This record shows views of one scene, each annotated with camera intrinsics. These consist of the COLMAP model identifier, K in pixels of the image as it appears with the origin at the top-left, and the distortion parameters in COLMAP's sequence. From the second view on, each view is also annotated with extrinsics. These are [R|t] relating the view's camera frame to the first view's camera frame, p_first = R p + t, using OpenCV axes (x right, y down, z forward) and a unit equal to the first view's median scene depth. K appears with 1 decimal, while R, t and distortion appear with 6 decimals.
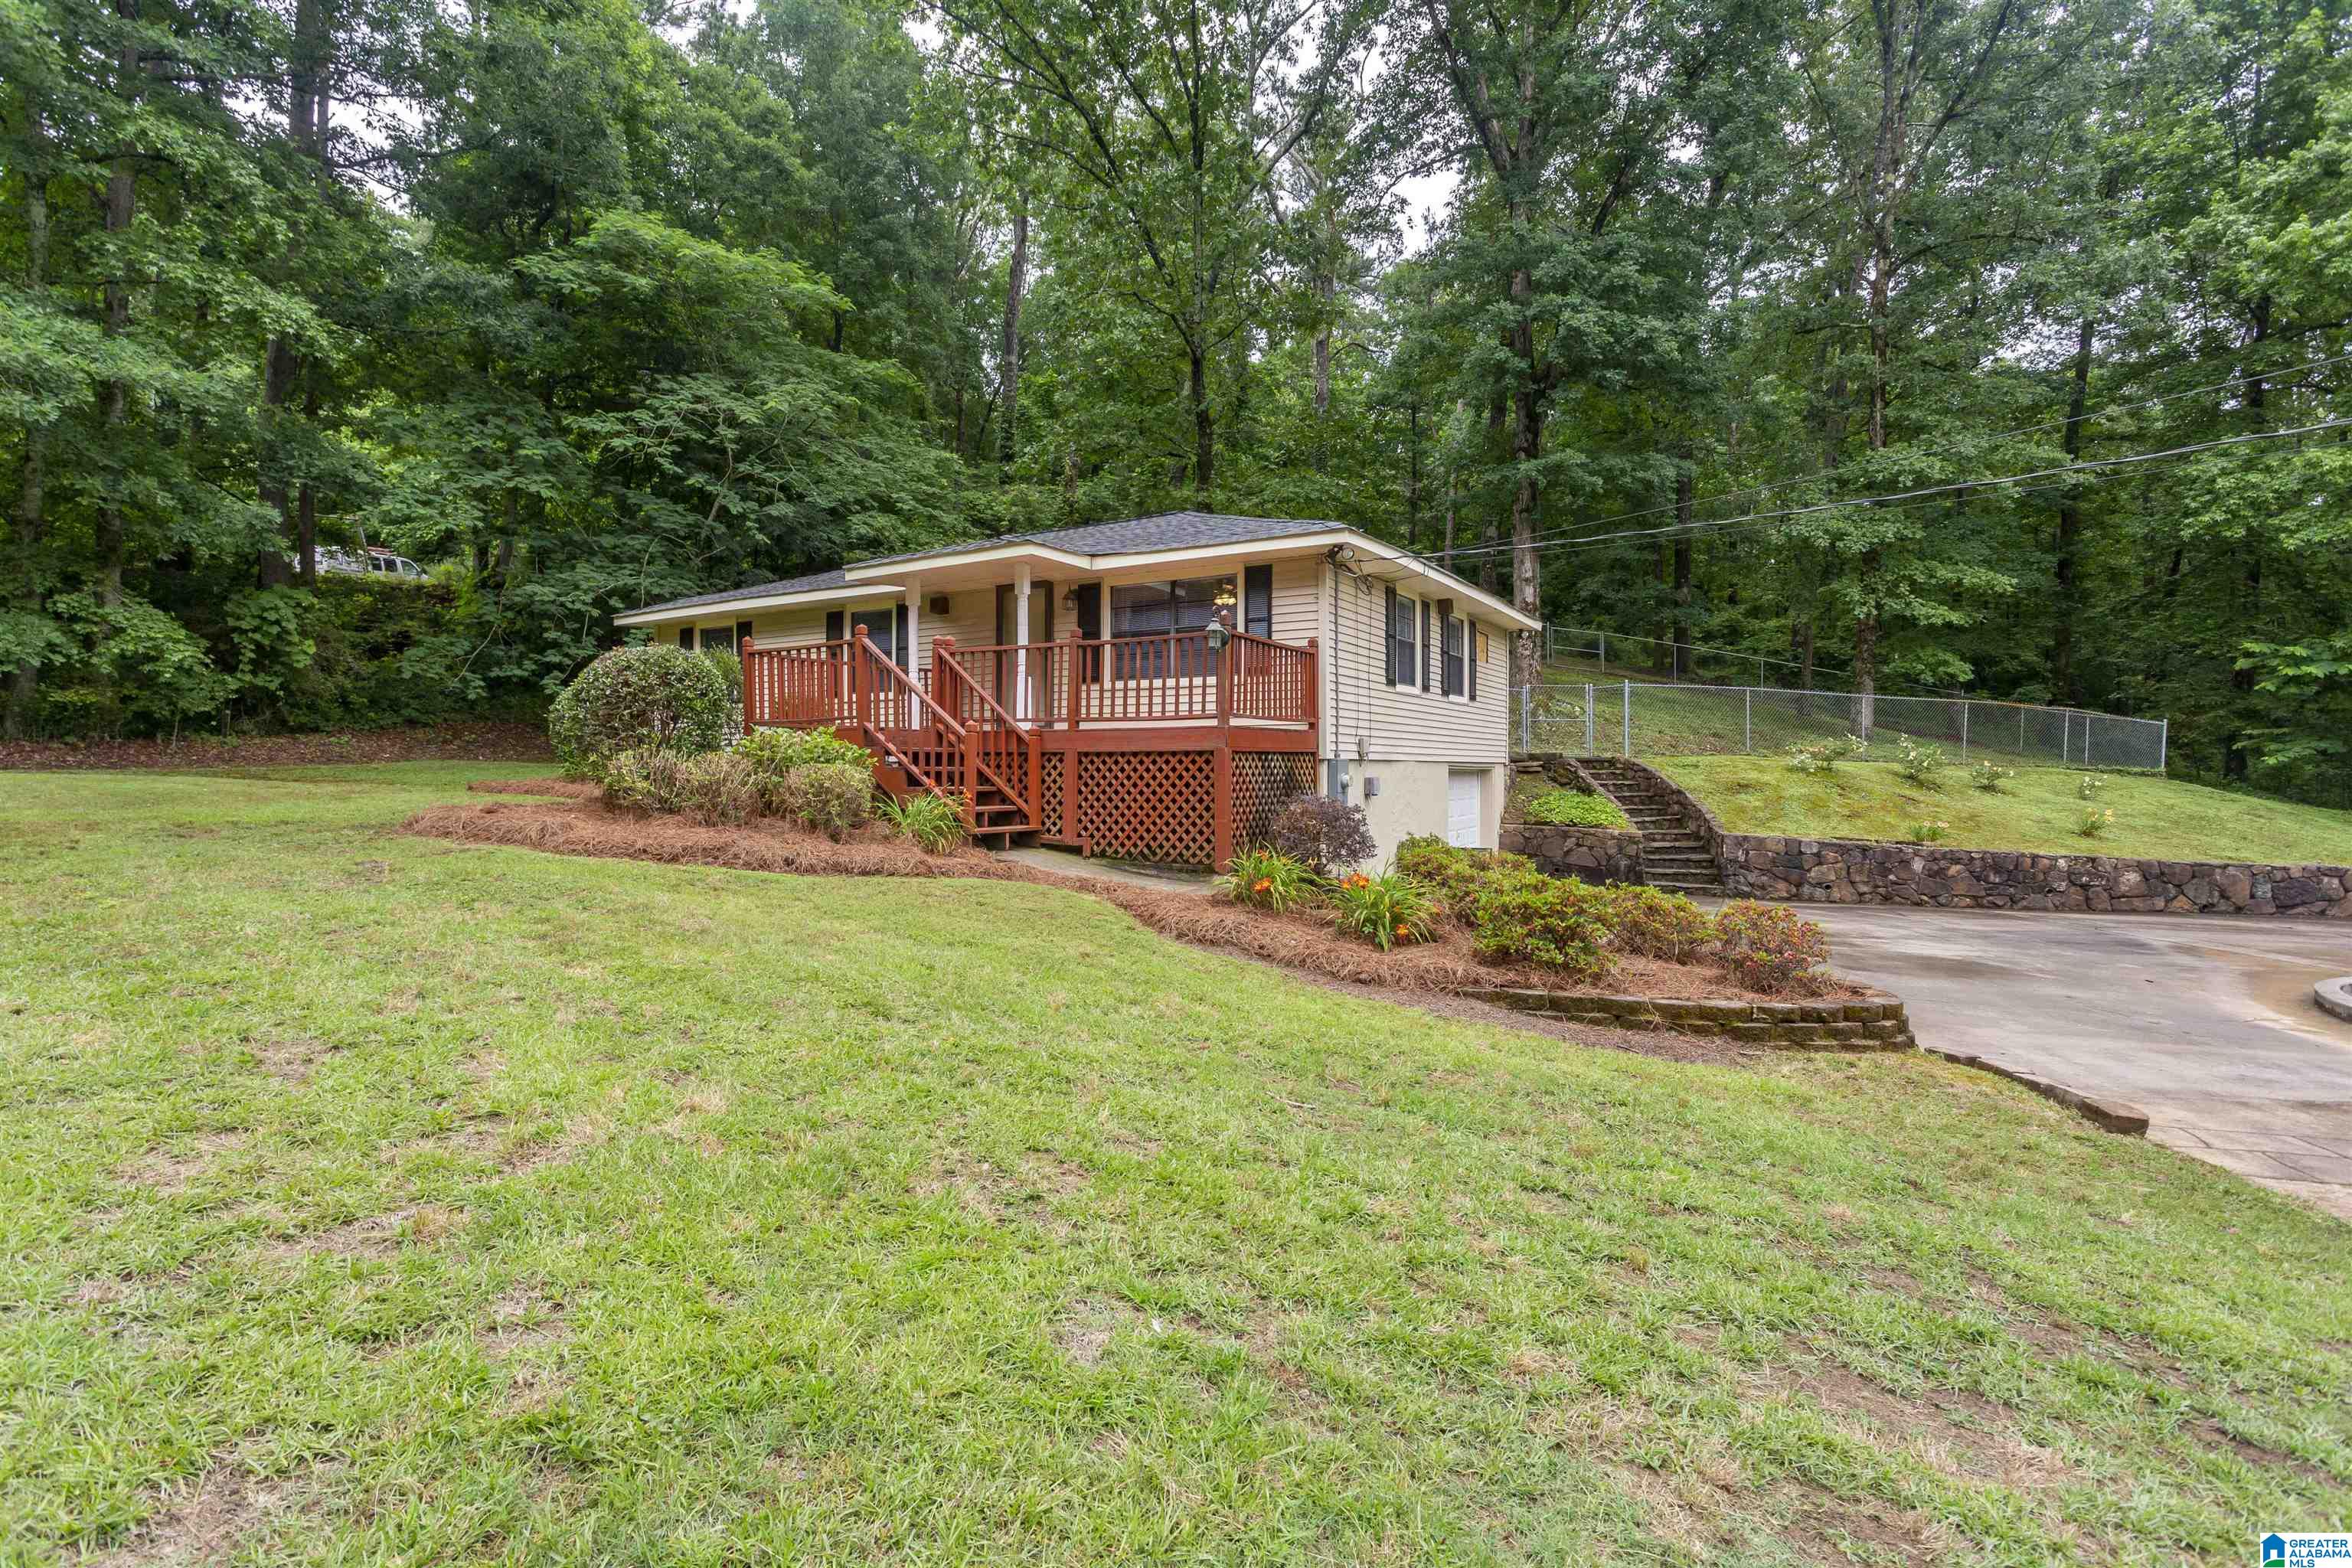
lens RADIAL K [[1123.2, 0, 1165.6], [0, 1123.2, 779.9], [0, 0, 1]] dist [0.001731, 0.000779]
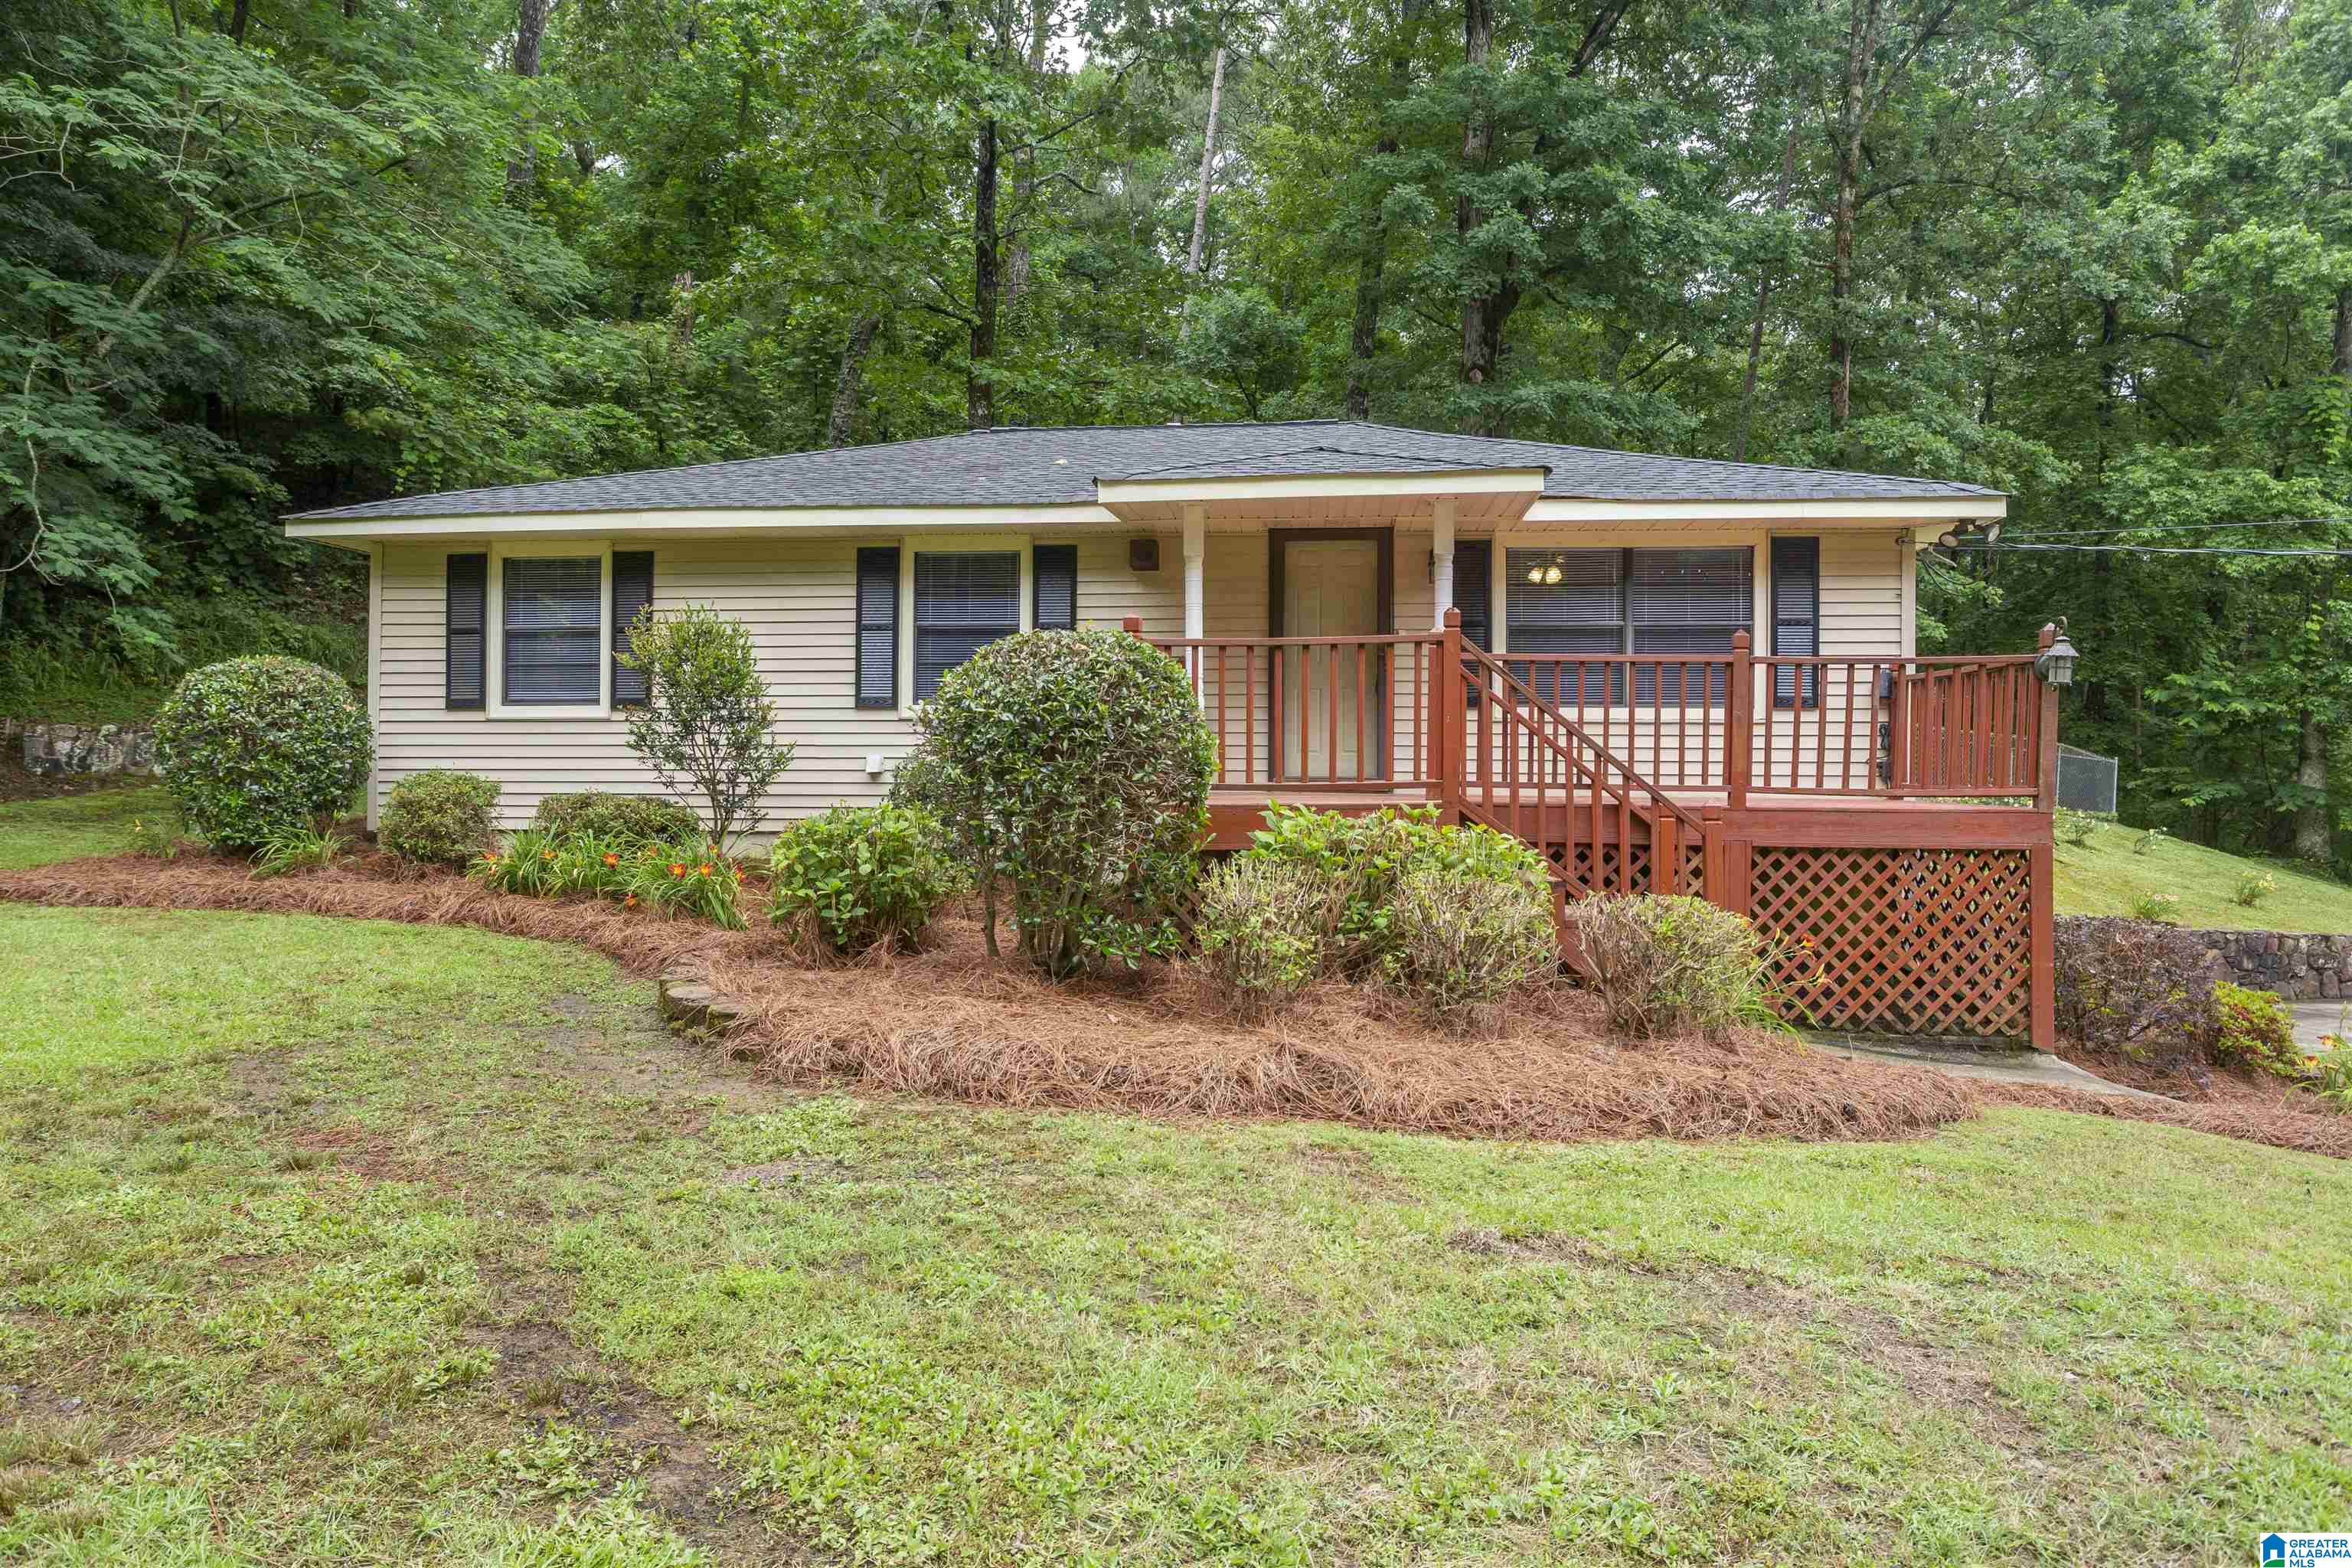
lens RADIAL K [[1589.0, 0, 1174.1], [0, 1589.0, 764.9], [0, 0, 1]] dist [-0.000865, 0.003264]
pose [[0.911651, 0.012342, 0.410780, -0.414663], [-0.006256, 0.999850, -0.016156, -0.031449], [-0.410917, 0.012159, 0.911592, 0.226638]]
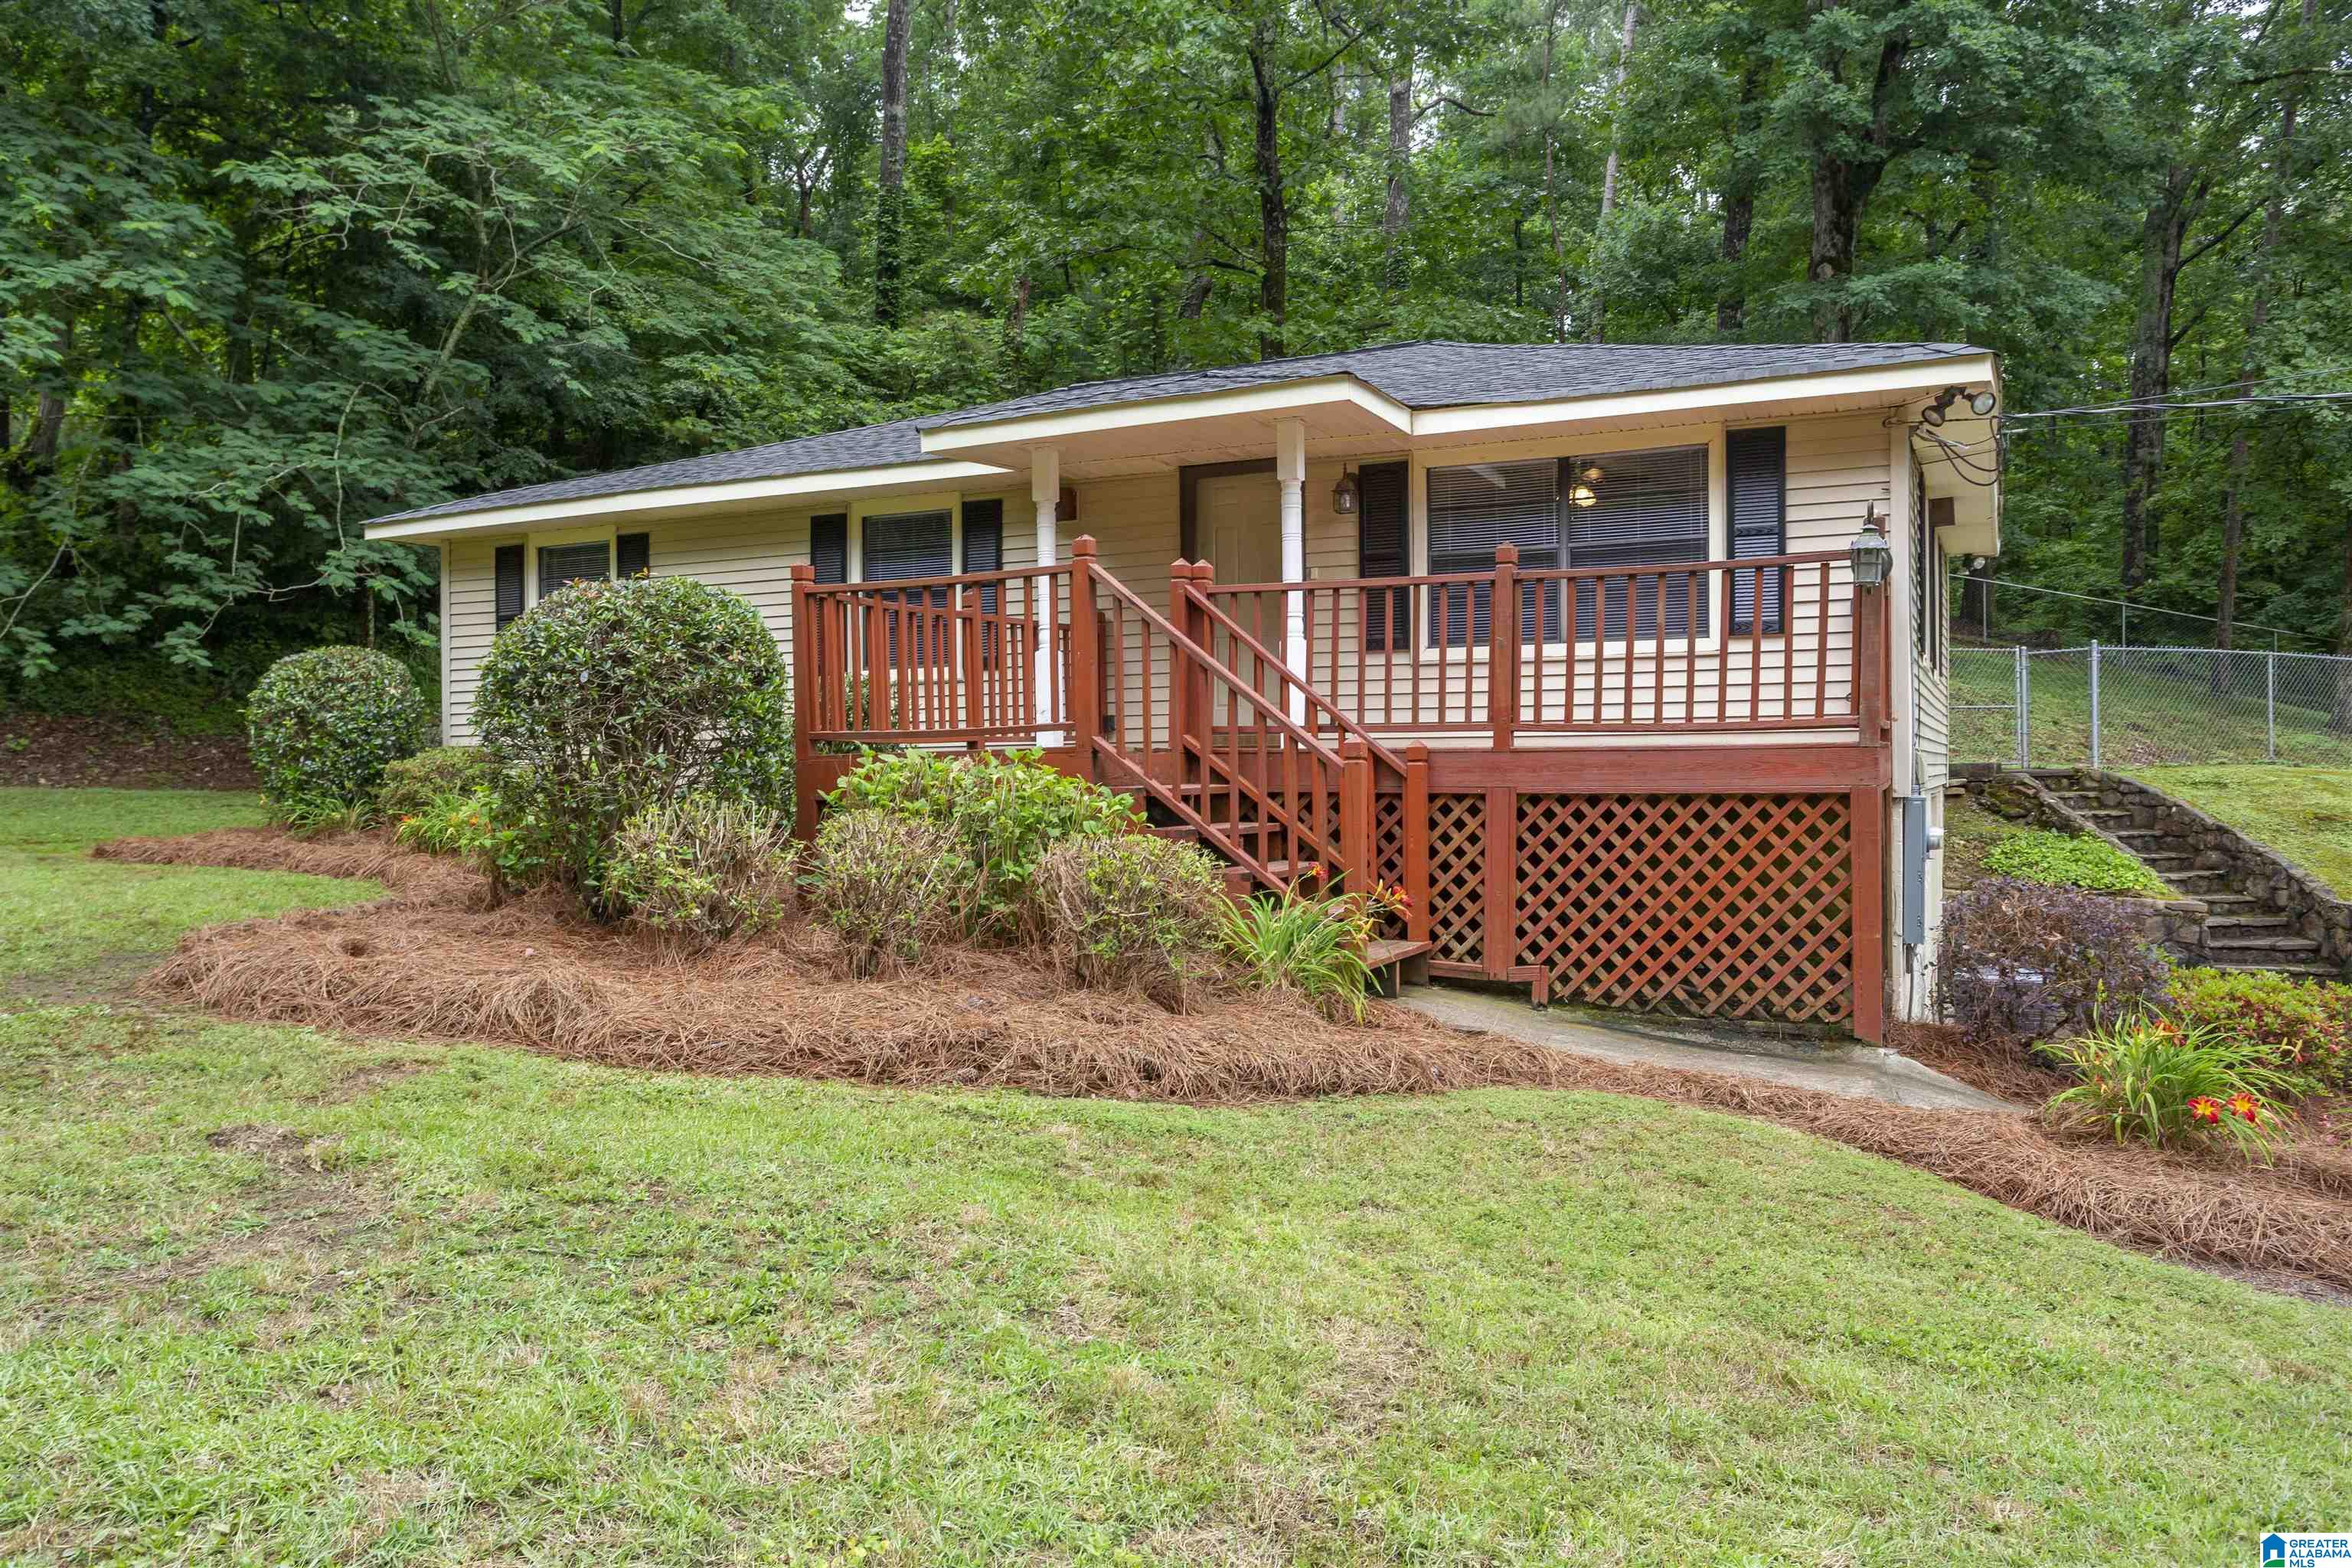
lens RADIAL K [[1704.0, 0, 1166.8], [0, 1704.0, 788.3], [0, 0, 1]] dist [0.005852, 0.004205]
pose [[0.996371, -0.007743, 0.084768, -0.179378], [0.007564, 0.999968, 0.002434, -0.018400], [-0.084784, -0.001784, 0.996398, 0.157487]]
